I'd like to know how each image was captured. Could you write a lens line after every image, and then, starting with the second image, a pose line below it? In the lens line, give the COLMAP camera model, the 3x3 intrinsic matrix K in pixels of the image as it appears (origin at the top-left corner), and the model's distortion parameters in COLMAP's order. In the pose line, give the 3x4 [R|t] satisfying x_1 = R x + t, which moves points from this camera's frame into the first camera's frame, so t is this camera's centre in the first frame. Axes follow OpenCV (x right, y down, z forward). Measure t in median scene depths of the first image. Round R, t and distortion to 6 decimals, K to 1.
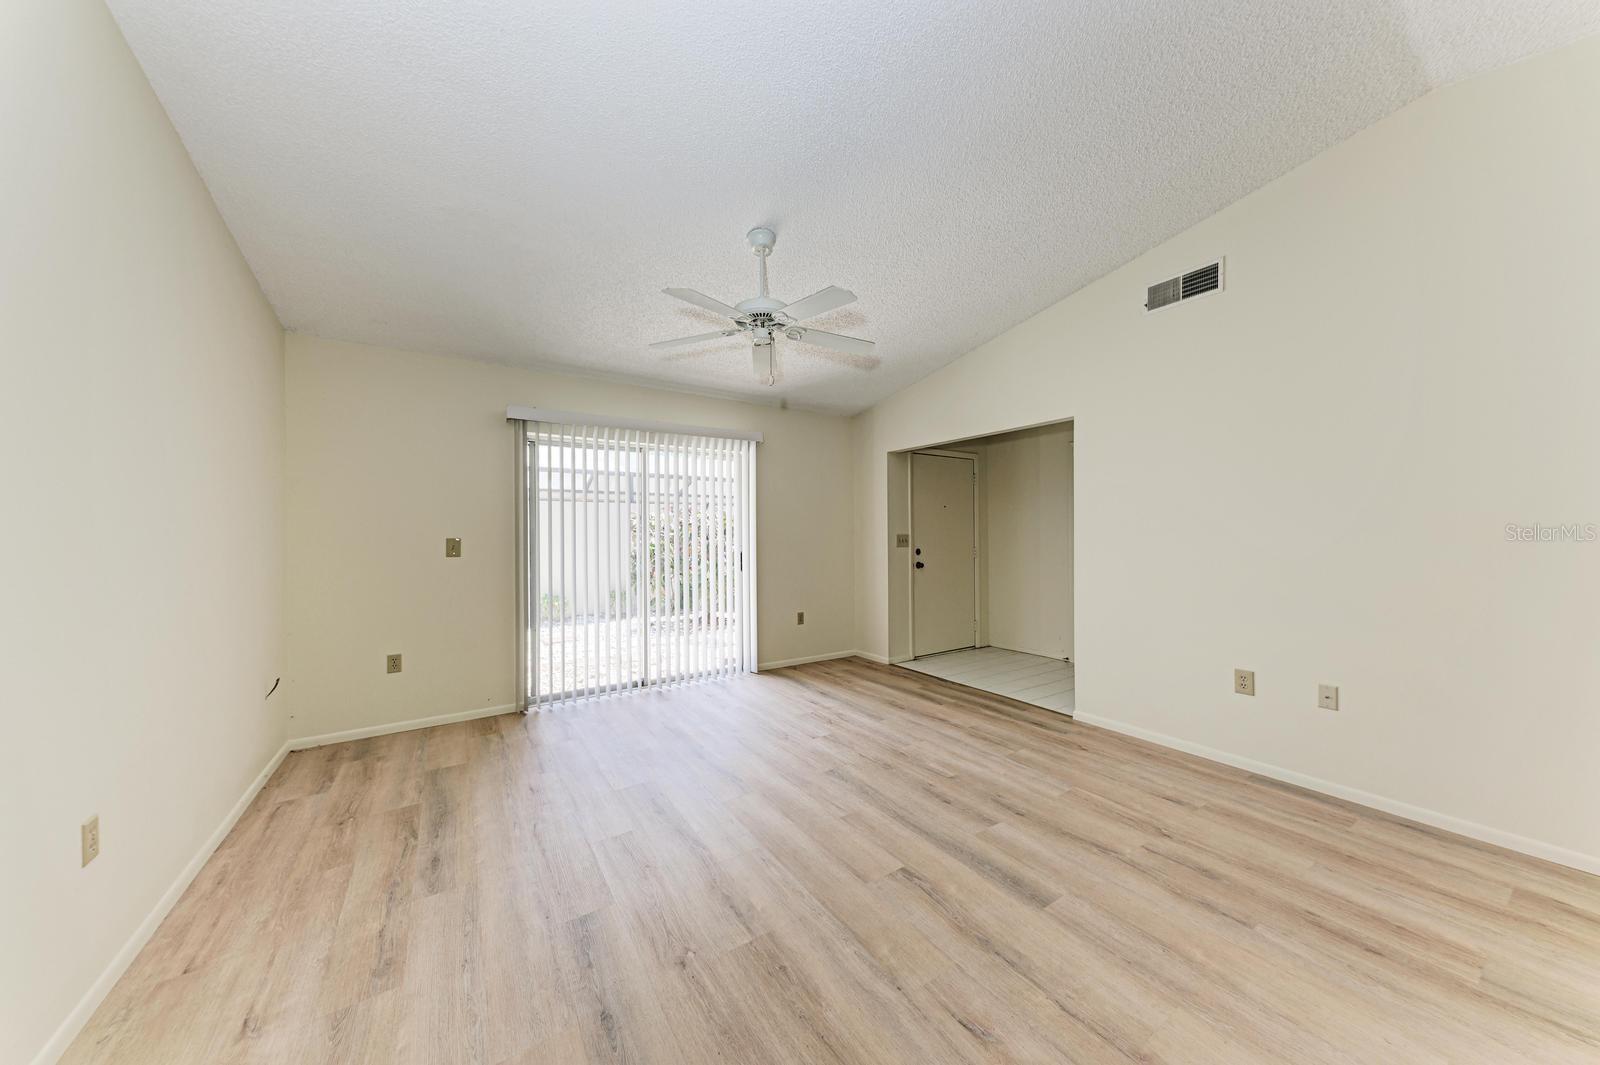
lens RADIAL K [[532.6, 0, 801.7], [0, 532.6, 533.9], [0, 0, 1]] dist [0.026814, -0.006027]
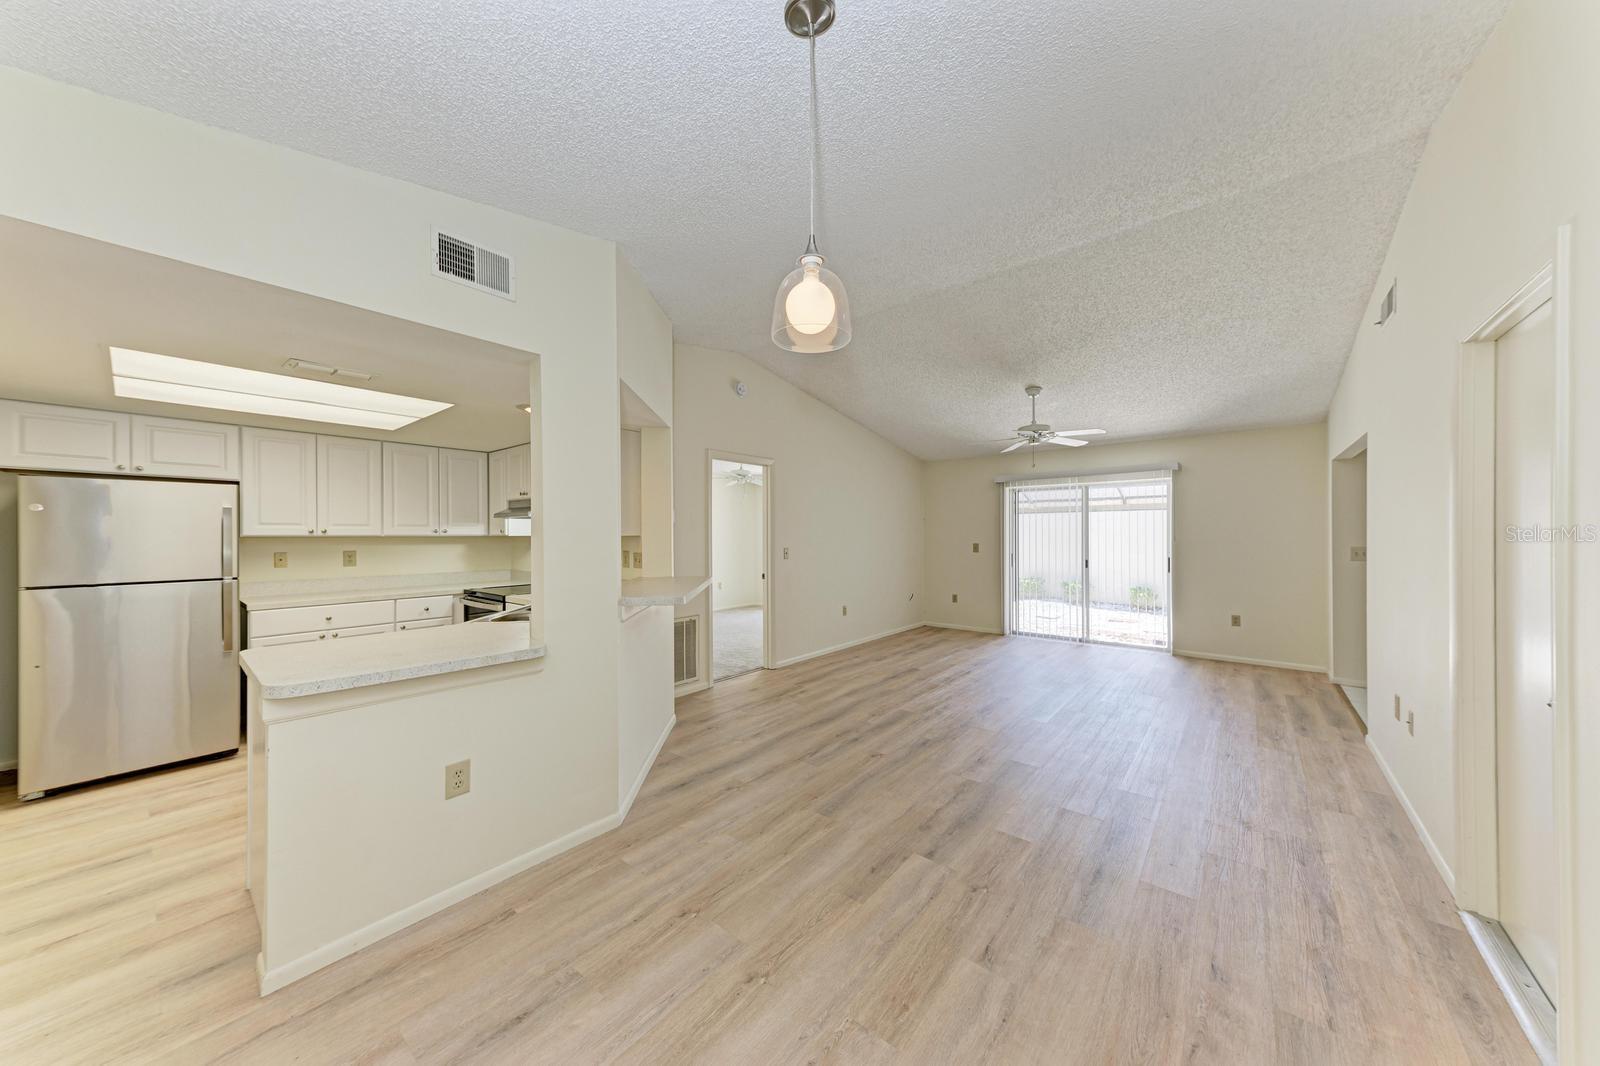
lens RADIAL K [[532.6, 0, 801.7], [0, 532.6, 534.4], [0, 0, 1]] dist [0.026814, -0.006027]
pose [[0.299815, 0.004599, -0.953986, 1.351676], [0.002319, 0.999982, 0.005549, -0.047959], [0.953995, -0.003876, 0.299799, -0.318712]]
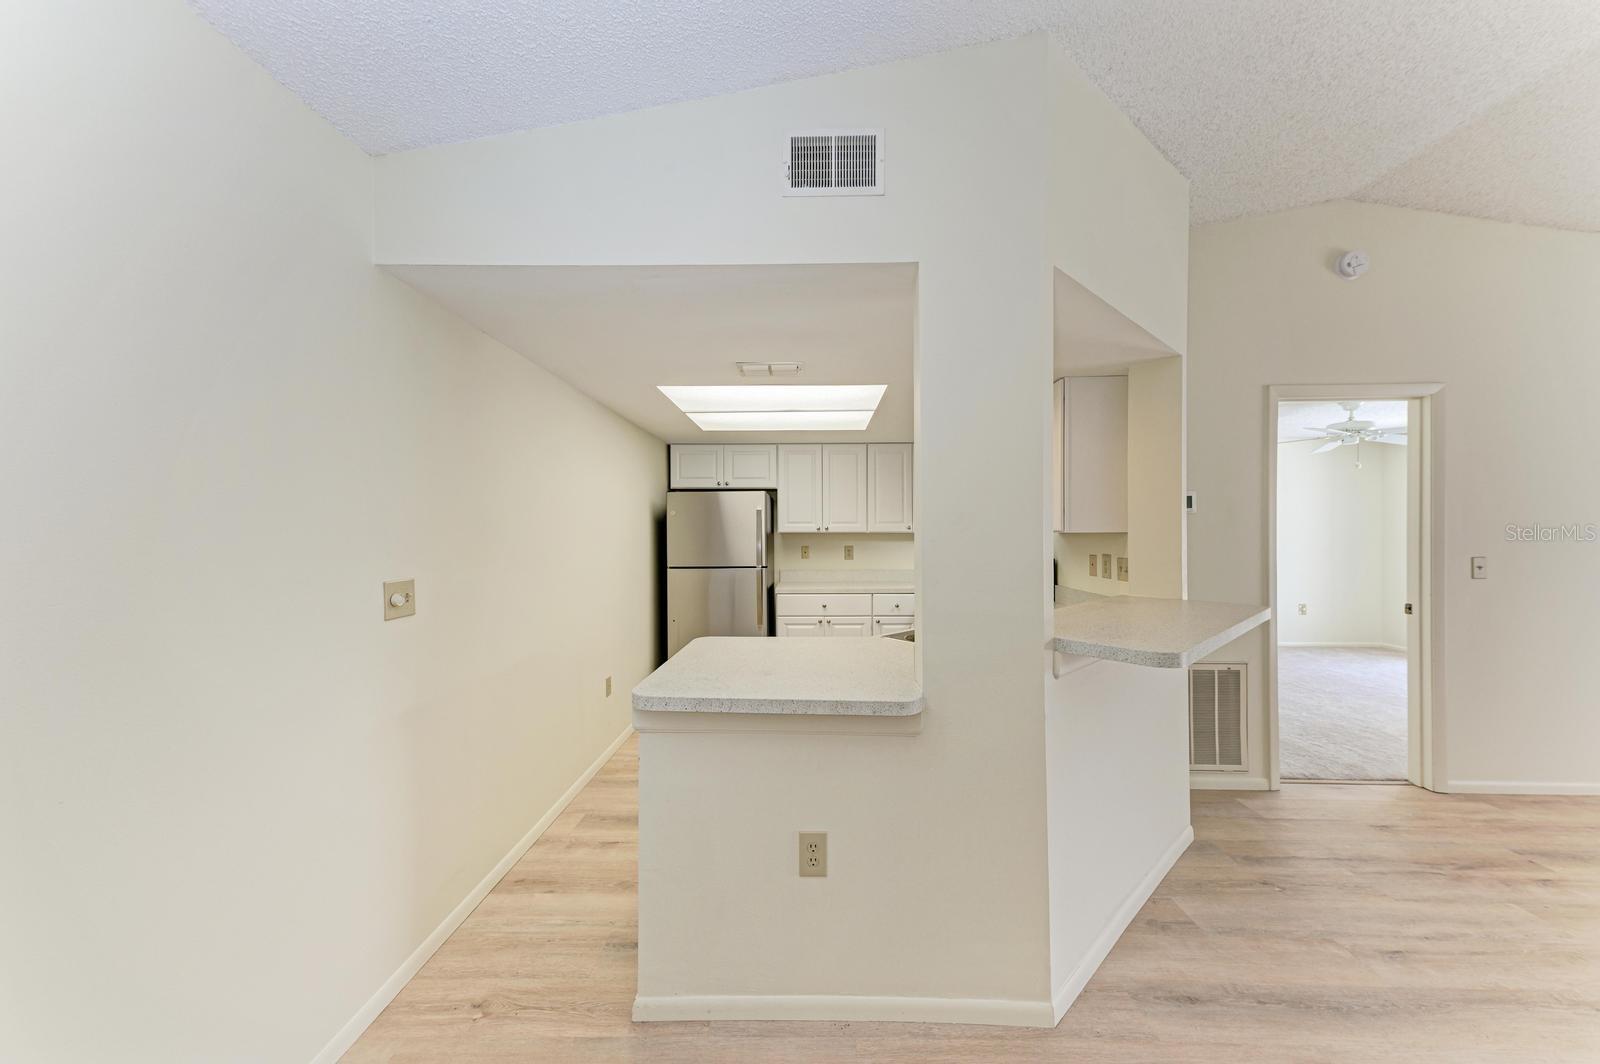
lens RADIAL K [[533.9, 0, 802.6], [0, 533.9, 535.9], [0, 0, 1]] dist [0.010171, -0.000203]
pose [[-0.566066, 0.013045, -0.824257, 1.002779], [0.008319, 0.999914, 0.010111, -0.045880], [0.824318, -0.001134, -0.566126, -0.248612]]
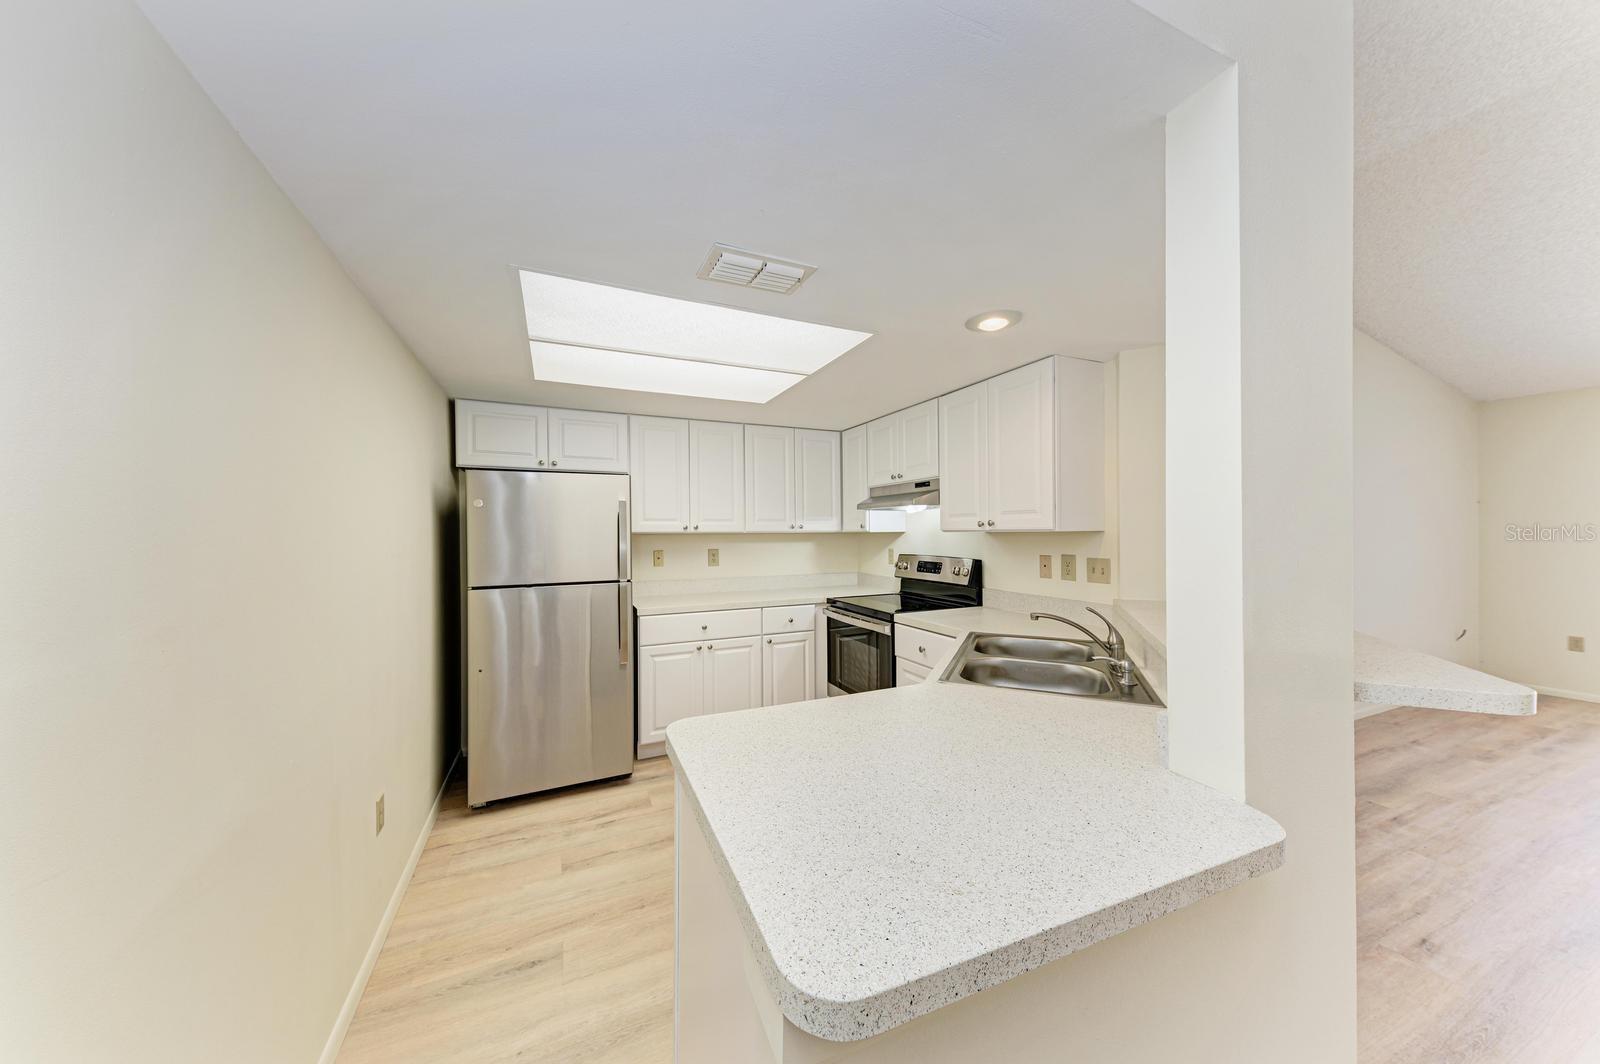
lens RADIAL K [[532.6, 0, 801.7], [0, 532.6, 533.4], [0, 0, 1]] dist [0.026814, -0.006027]
pose [[-0.152374, 0.010148, -0.988271, 0.856929], [0.009372, 0.999917, 0.008823, -0.045750], [0.988278, -0.007918, -0.152456, -0.628694]]
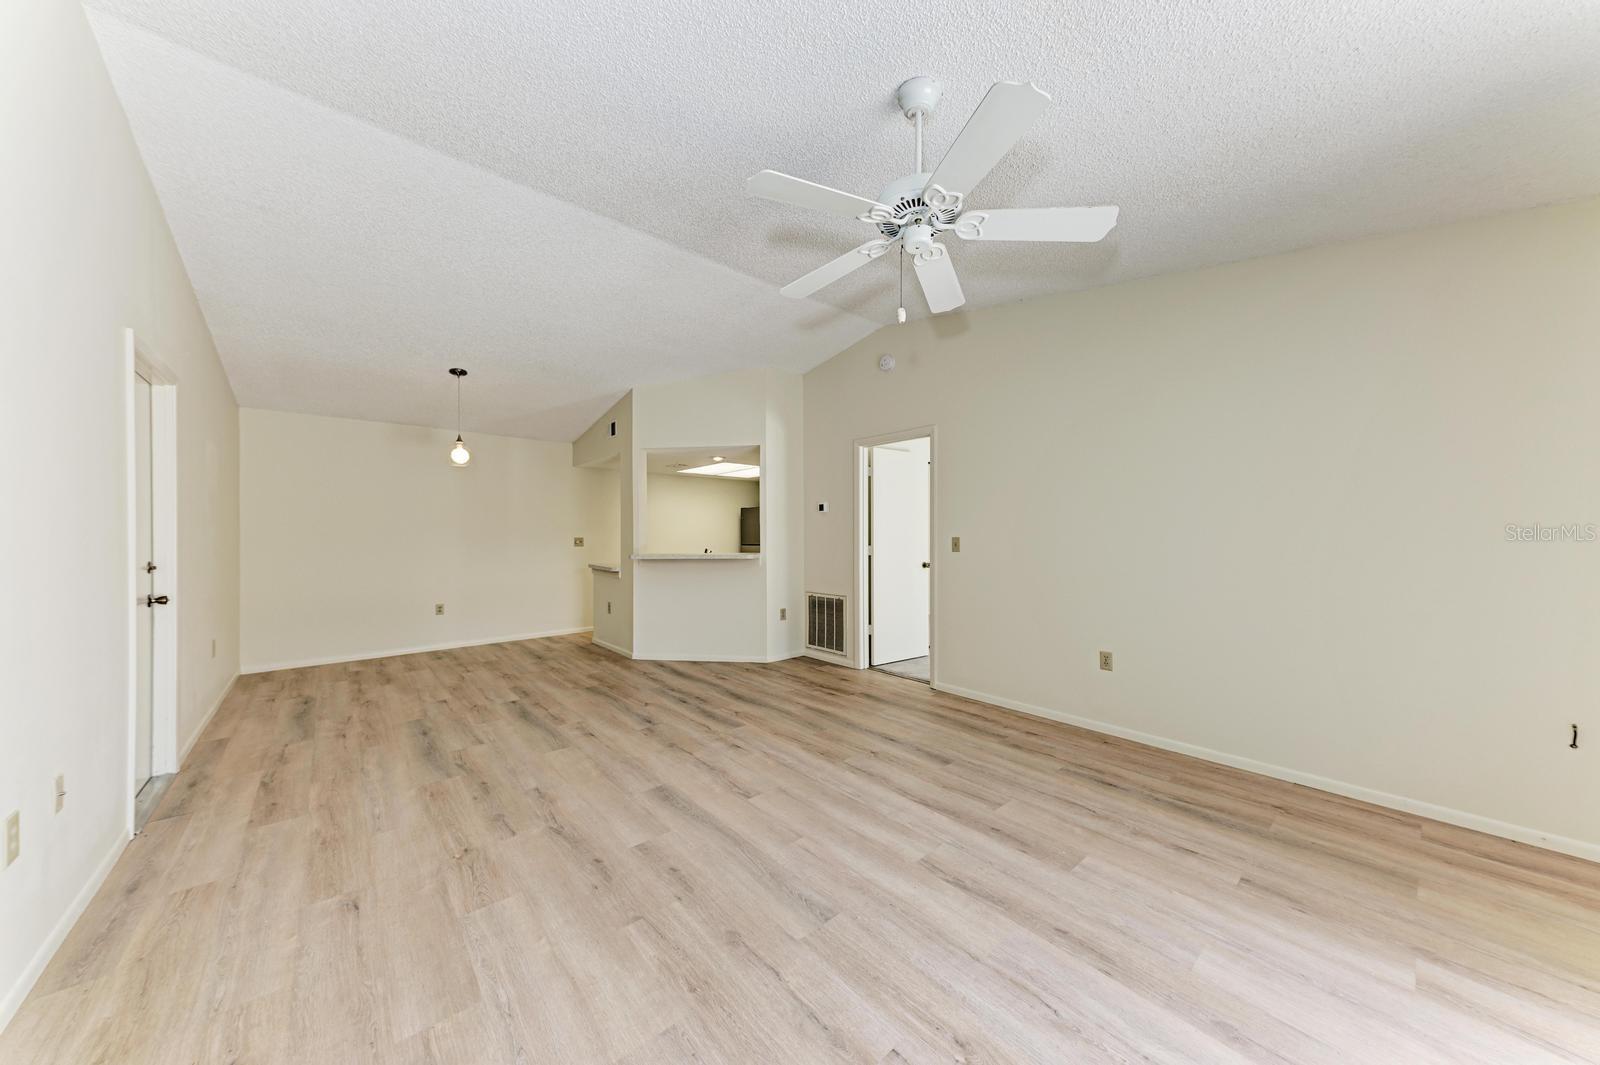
lens RADIAL K [[532.6, 0, 801.7], [0, 532.6, 533.9], [0, 0, 1]] dist [0.026814, -0.006027]
pose [[-0.990746, 0.008443, -0.135466, 0.152852], [0.008922, 0.999956, -0.002926, 0.001390], [0.135435, -0.004108, -0.990778, 1.500232]]
